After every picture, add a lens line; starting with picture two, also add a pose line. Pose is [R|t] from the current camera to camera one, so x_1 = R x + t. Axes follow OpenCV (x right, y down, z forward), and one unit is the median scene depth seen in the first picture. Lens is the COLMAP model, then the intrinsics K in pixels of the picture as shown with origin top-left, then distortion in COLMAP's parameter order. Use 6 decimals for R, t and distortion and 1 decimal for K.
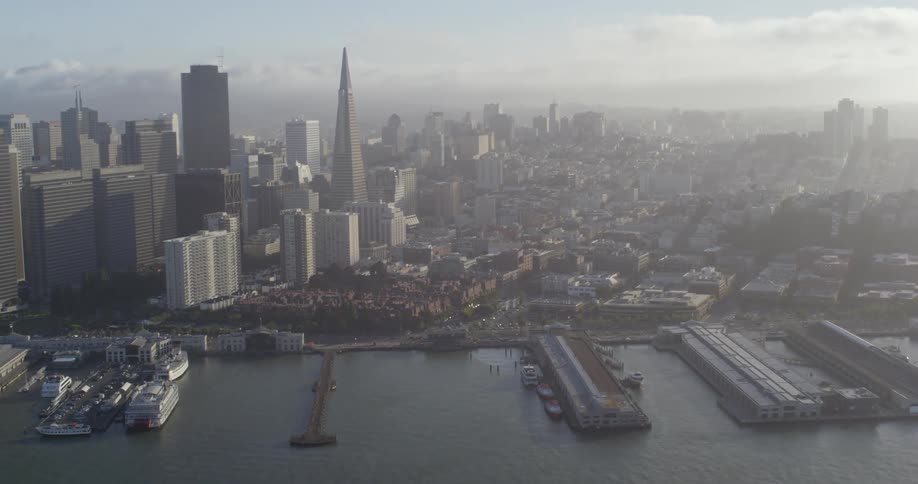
lens RADIAL K [[1193.9, 0, 459.0], [0, 1193.9, 242.0], [0, 0, 1]] dist [-0.115499, 0.017901]
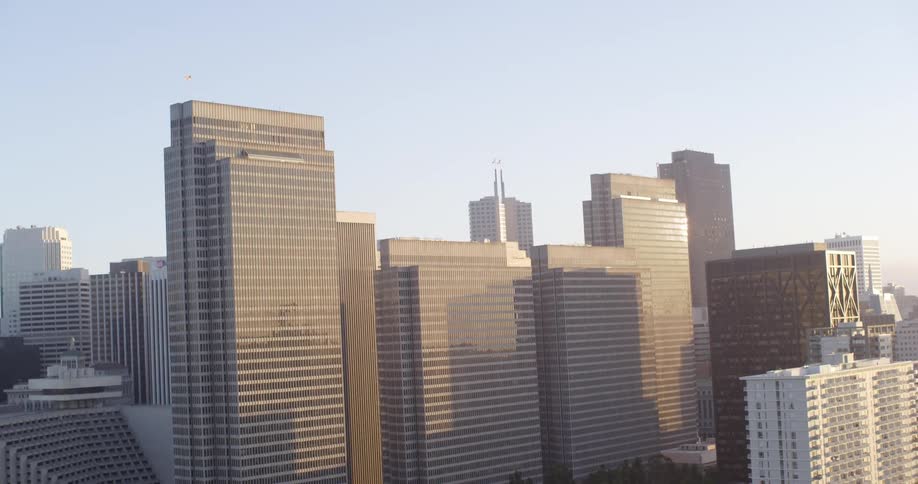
lens RADIAL K [[1193.9, 0, 459.0], [0, 1193.9, 242.0], [0, 0, 1]] dist [-0.115499, 0.017901]
pose [[0.941455, -0.055006, -0.332621, -0.167286], [-0.007781, 0.982792, -0.184549, 0.019639], [0.337049, 0.176333, 0.924827, 0.514859]]
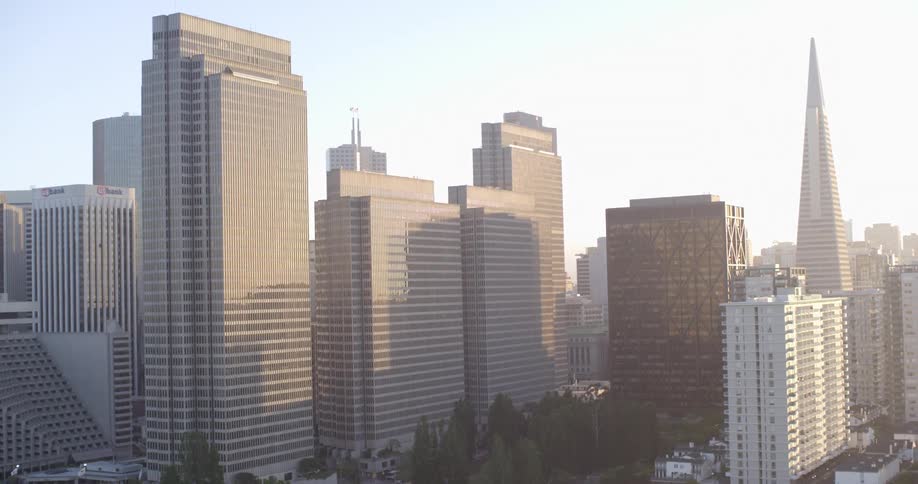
lens RADIAL K [[1193.9, 0, 459.0], [0, 1193.9, 242.0], [0, 0, 1]] dist [-0.115499, 0.017901]
pose [[0.992011, -0.013242, -0.125456, -0.226324], [-0.007051, 0.987101, -0.159944, 0.032142], [0.125956, 0.159551, 0.979121, 0.494140]]
